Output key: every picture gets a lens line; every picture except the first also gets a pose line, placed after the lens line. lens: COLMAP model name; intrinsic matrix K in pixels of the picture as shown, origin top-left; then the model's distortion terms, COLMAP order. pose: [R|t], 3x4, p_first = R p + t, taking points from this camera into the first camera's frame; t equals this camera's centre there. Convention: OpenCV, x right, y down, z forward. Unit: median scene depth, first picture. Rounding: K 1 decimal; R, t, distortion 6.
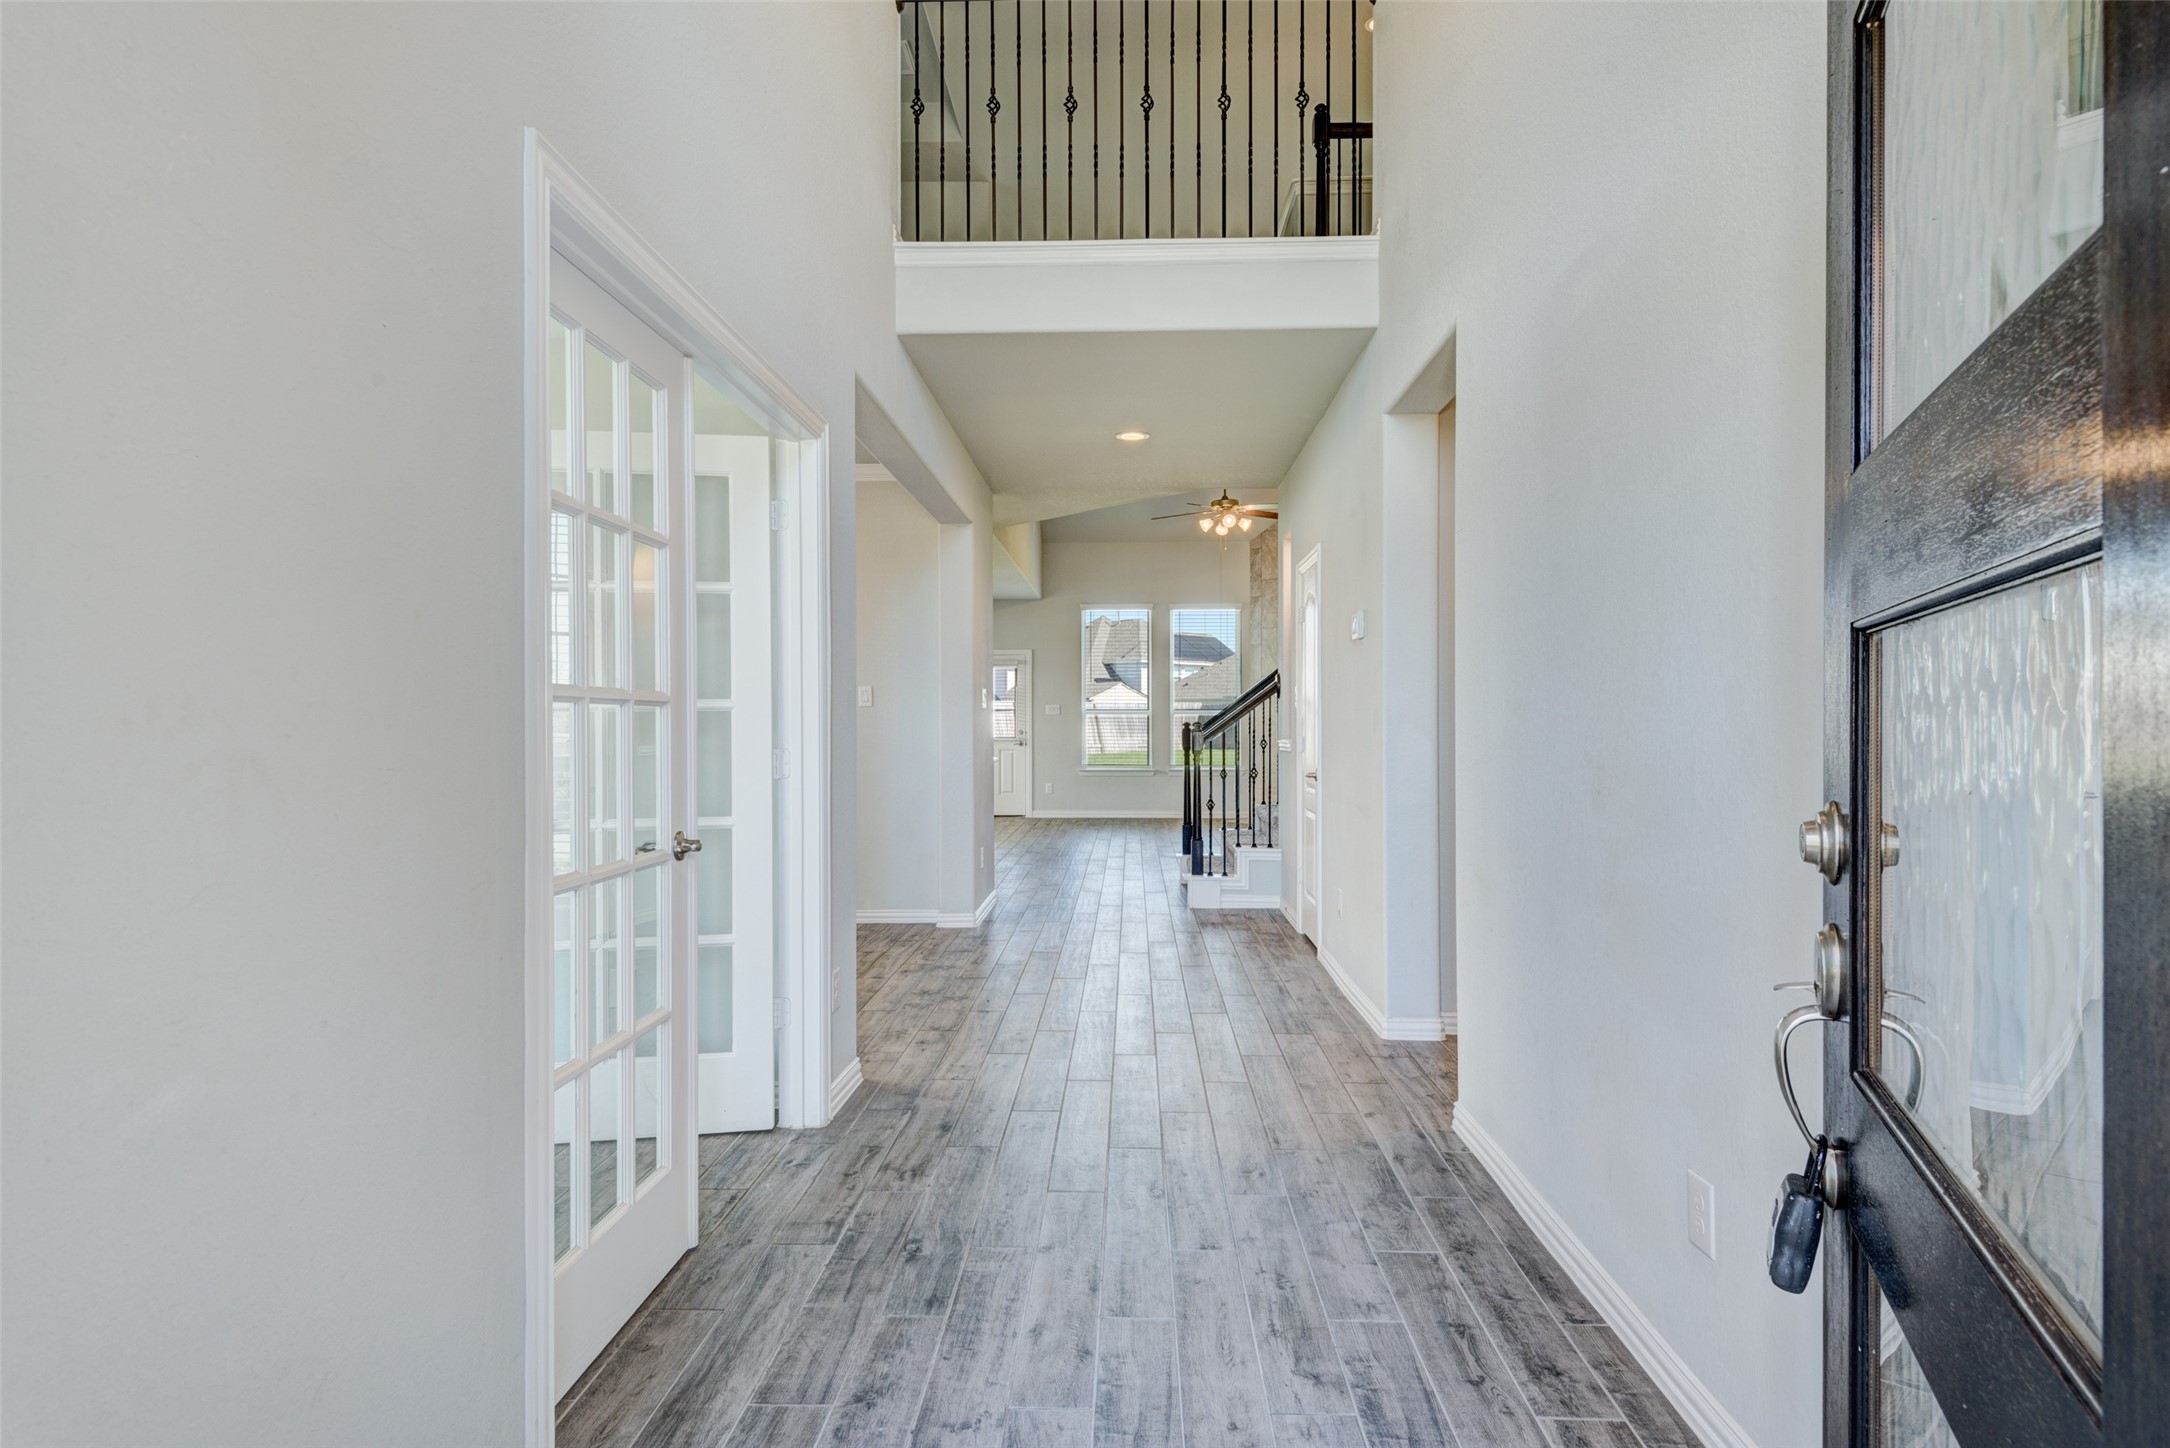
lens RADIAL K [[1128.0, 0, 1099.6], [0, 1128.0, 733.7], [0, 0, 1]] dist [0.042760, -0.039471]
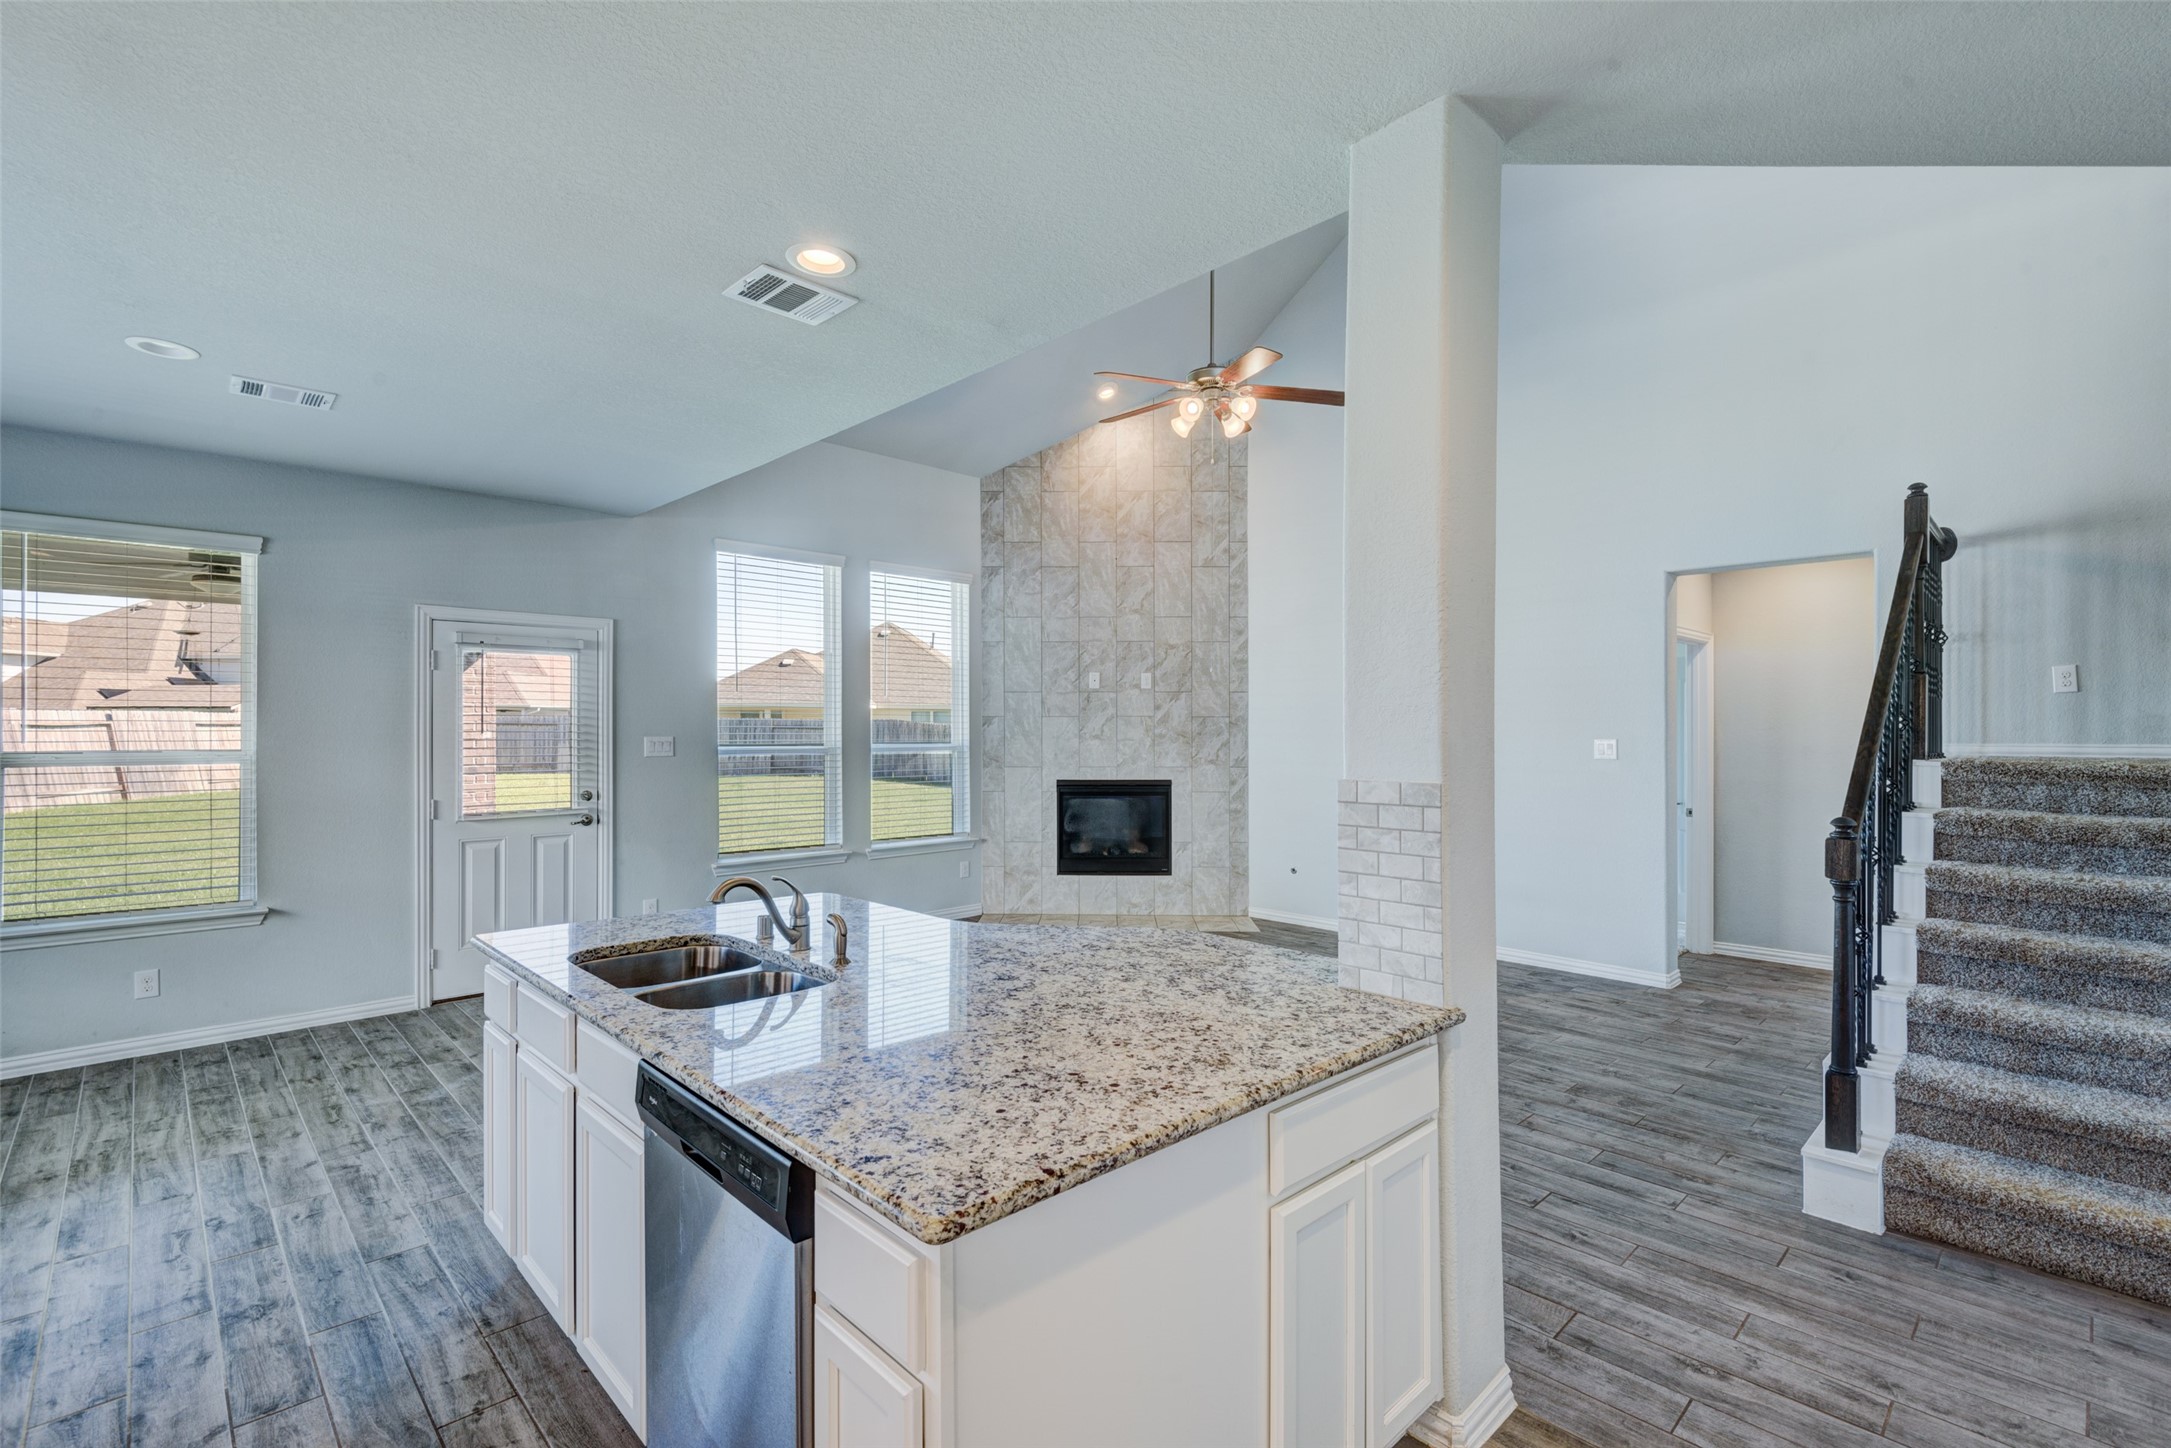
lens RADIAL K [[979.9, 0, 1098.4], [0, 979.9, 728.5], [0, 0, 1]] dist [0.044572, -0.027115]
pose [[0.696433, 0.004936, 0.717605, -0.216133], [0.006065, 0.999900, -0.012763, -0.022411], [-0.717596, 0.013241, 0.696334, 0.568508]]
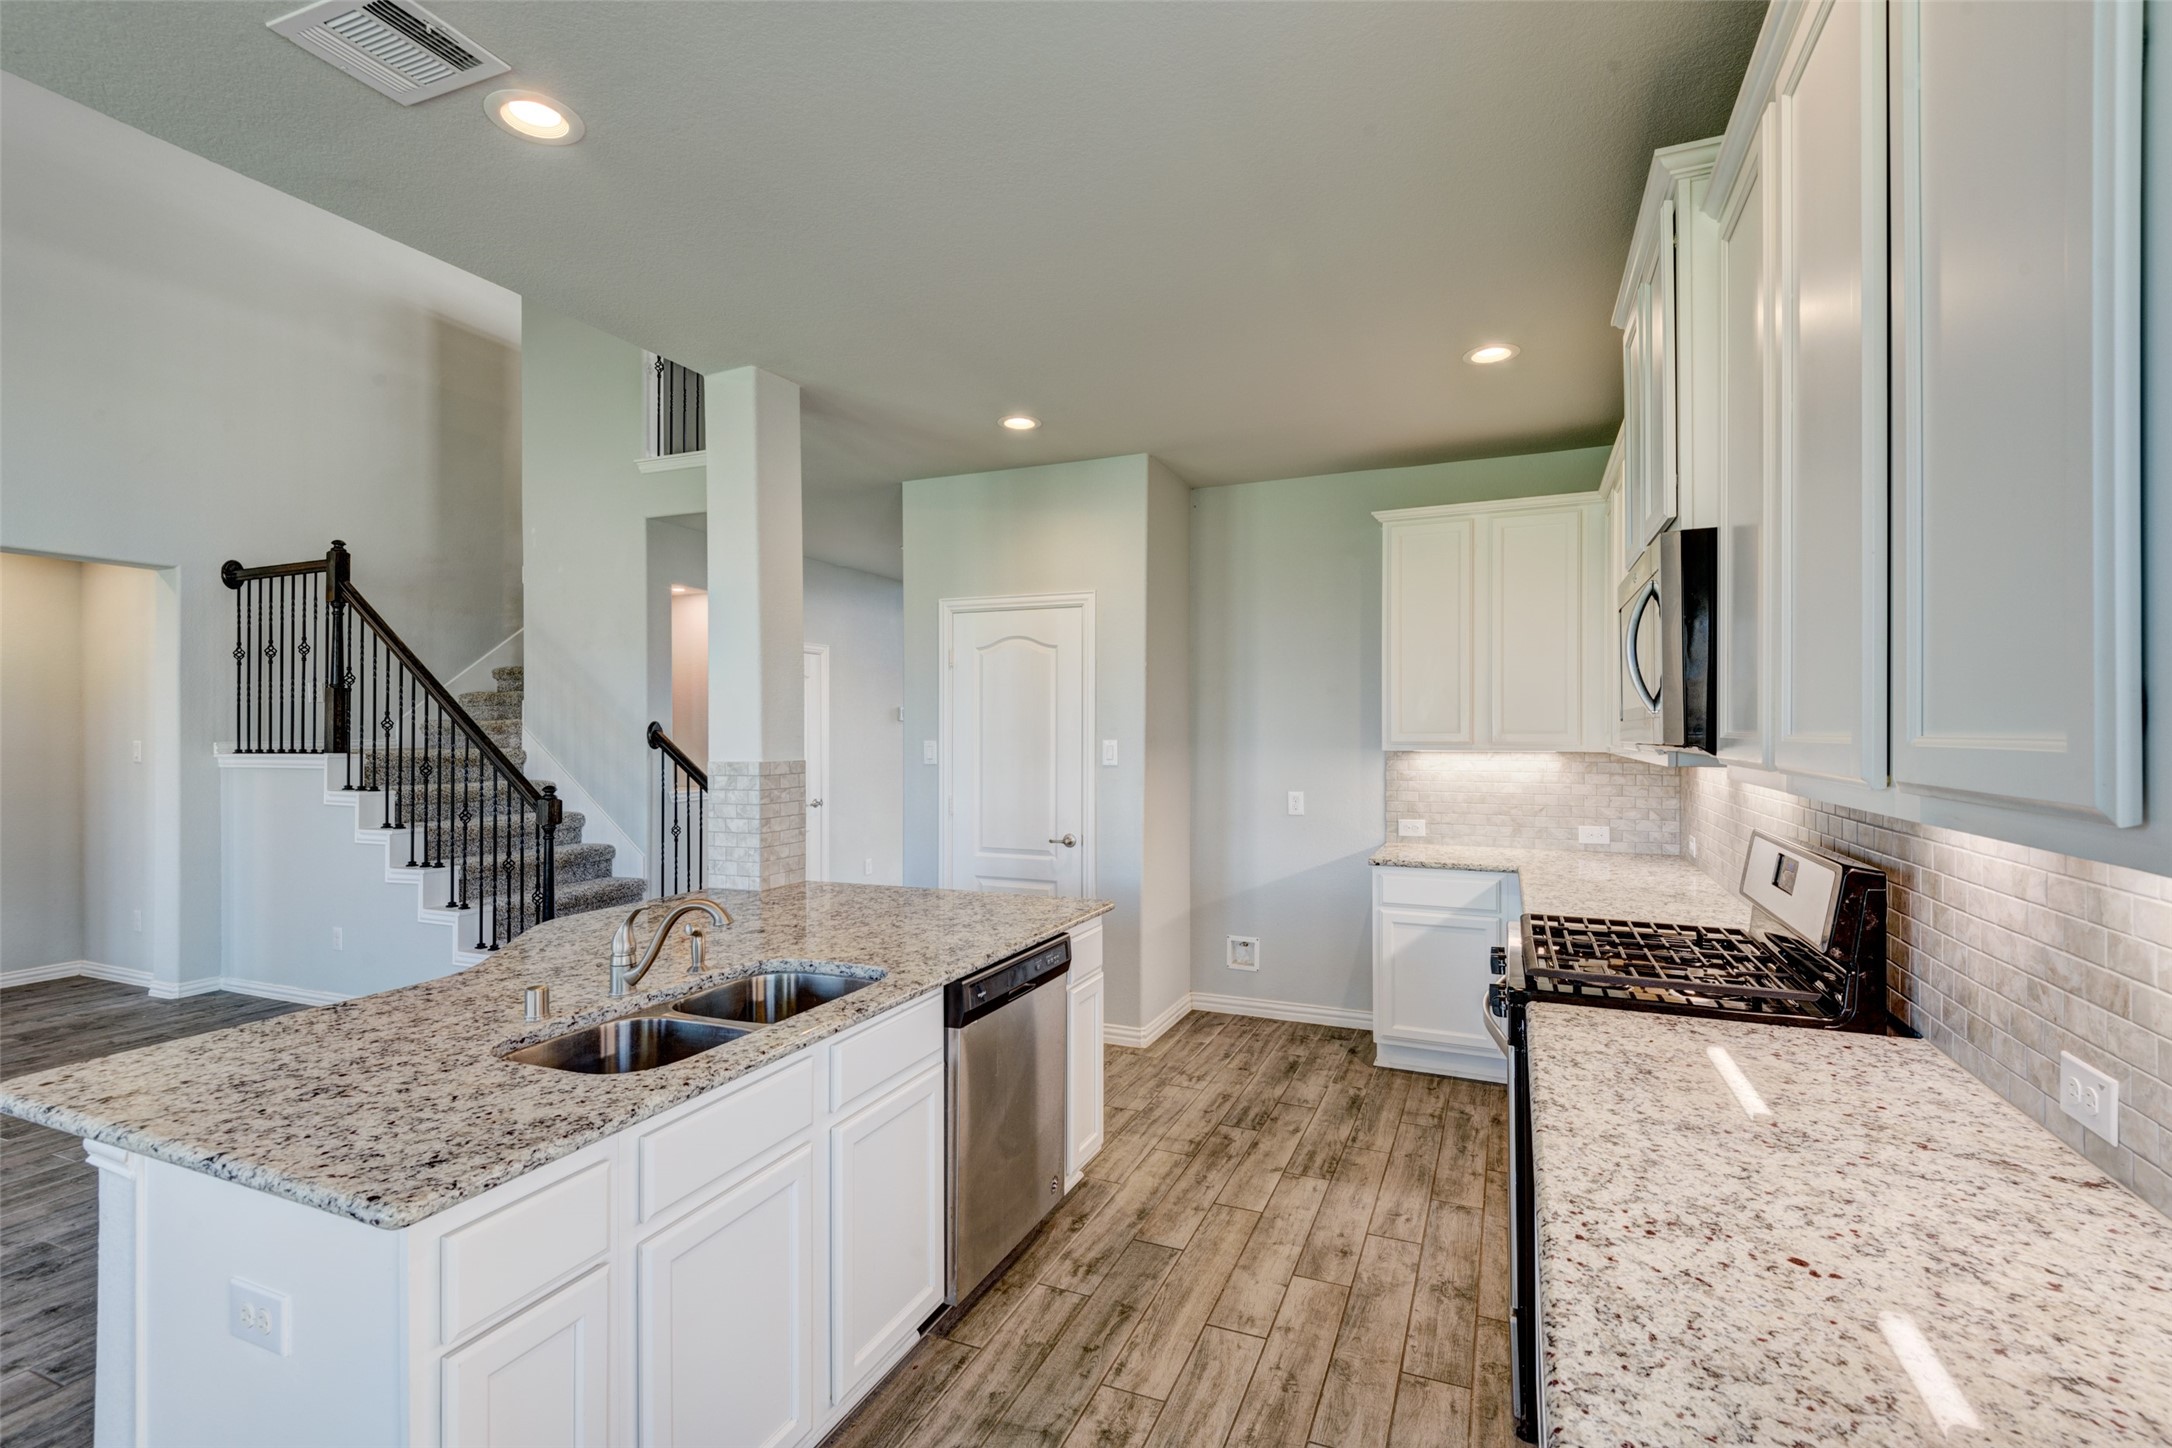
lens RADIAL K [[980.4, 0, 1098.9], [0, 980.4, 728.5], [0, 0, 1]] dist [0.044572, -0.027115]
pose [[-0.931211, 0.004958, 0.364447, -0.248060], [0.008891, 0.999919, 0.009113, -0.025974], [-0.364373, 0.011727, -0.931179, 0.848063]]
